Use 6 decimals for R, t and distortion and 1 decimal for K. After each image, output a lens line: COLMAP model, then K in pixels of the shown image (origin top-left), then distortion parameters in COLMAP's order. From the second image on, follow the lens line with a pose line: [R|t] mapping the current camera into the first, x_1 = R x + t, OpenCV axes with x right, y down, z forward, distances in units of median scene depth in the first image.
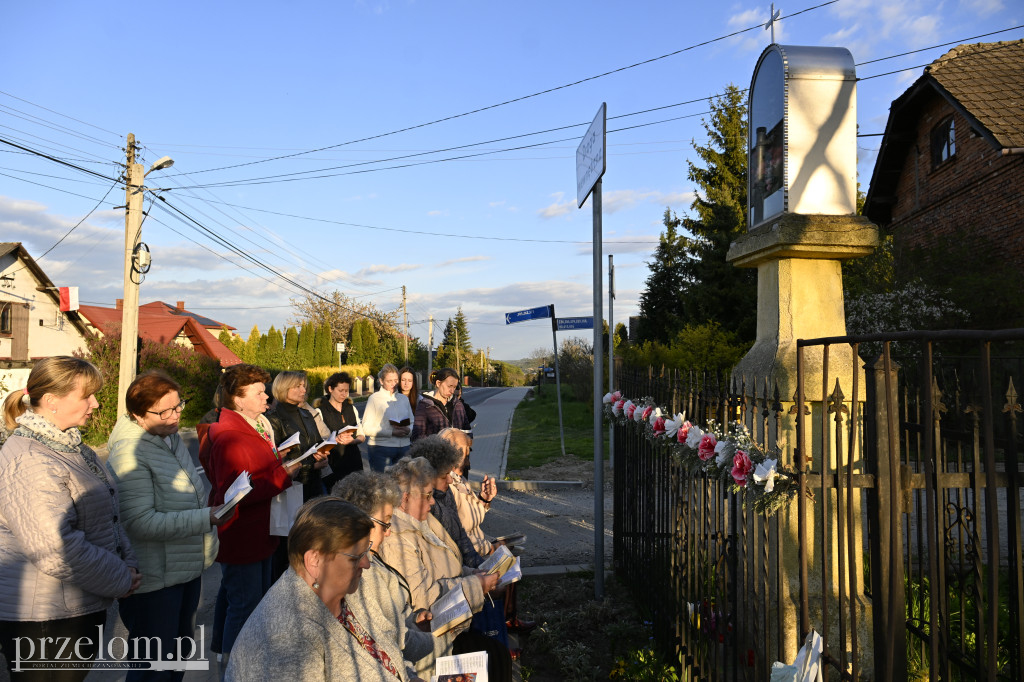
lens RADIAL K [[690.2, 0, 512.3], [0, 690.2, 340.7], [0, 0, 1]] dist [-0.001985, 0.005772]
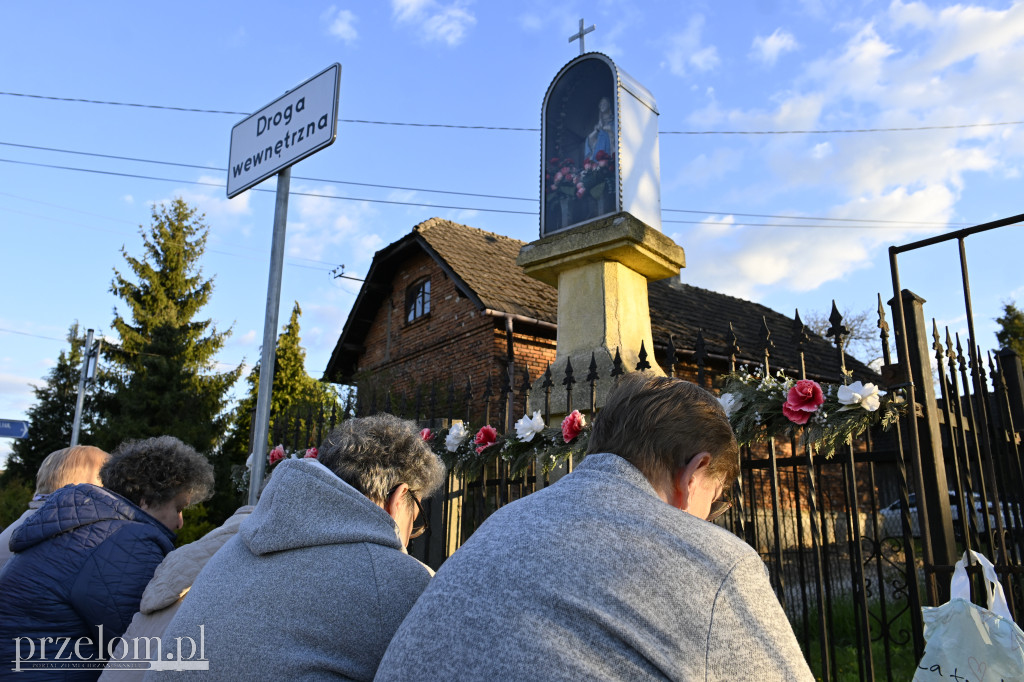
lens RADIAL K [[797.9, 0, 509.3], [0, 797.9, 342.3], [0, 0, 1]] dist [0.006828, 0.002481]
pose [[0.703293, 0.191990, 0.684484, -0.084330], [-0.035430, 0.971111, -0.235981, 0.050007], [-0.710017, 0.141713, 0.689778, 0.079286]]
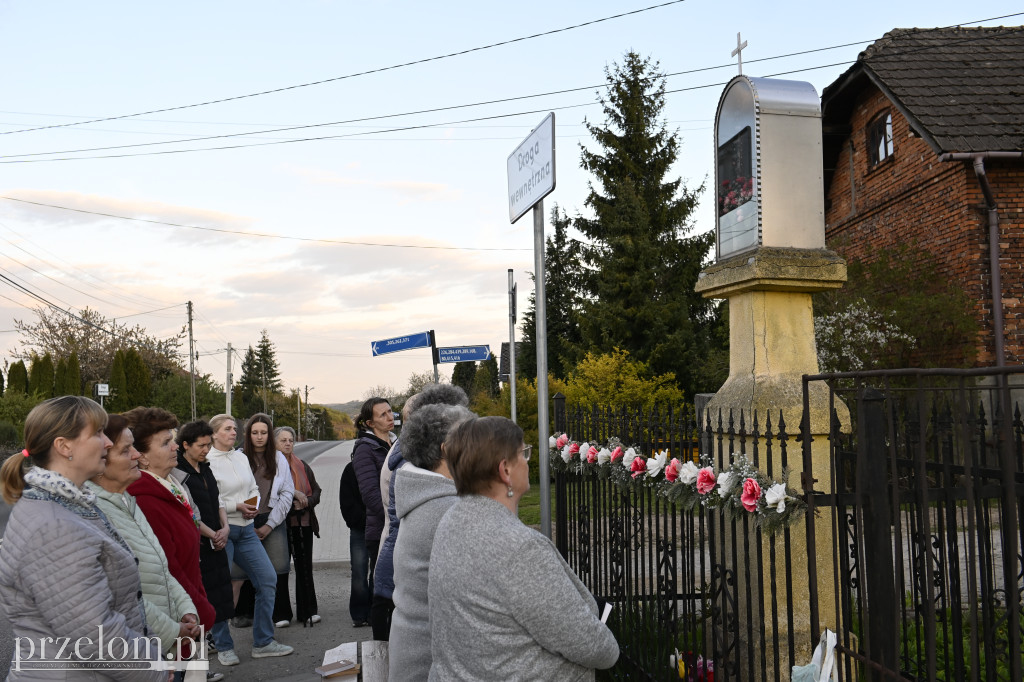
lens RADIAL K [[941.3, 0, 514.8], [0, 941.3, 343.2], [0, 0, 1]] dist [0.010242, 0.000000]
pose [[0.981931, -0.006688, 0.189124, -0.042954], [0.013133, 0.999374, -0.032848, -0.001170], [-0.188786, 0.034738, 0.981404, -0.053620]]
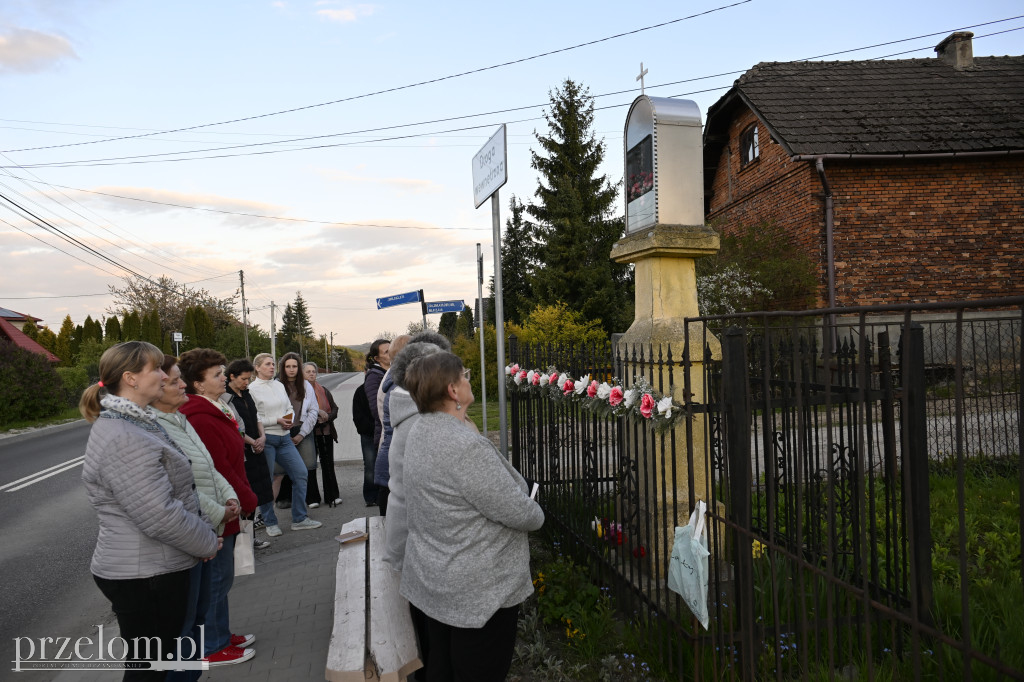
lens RADIAL K [[690.2, 0, 514.4], [0, 690.2, 344.2], [0, 0, 1]] dist [-0.001985, 0.005772]
pose [[0.973083, -0.033120, 0.228064, -0.039067], [0.026063, 0.999086, 0.033890, -0.000628], [-0.228978, -0.027033, 0.973056, -0.052256]]
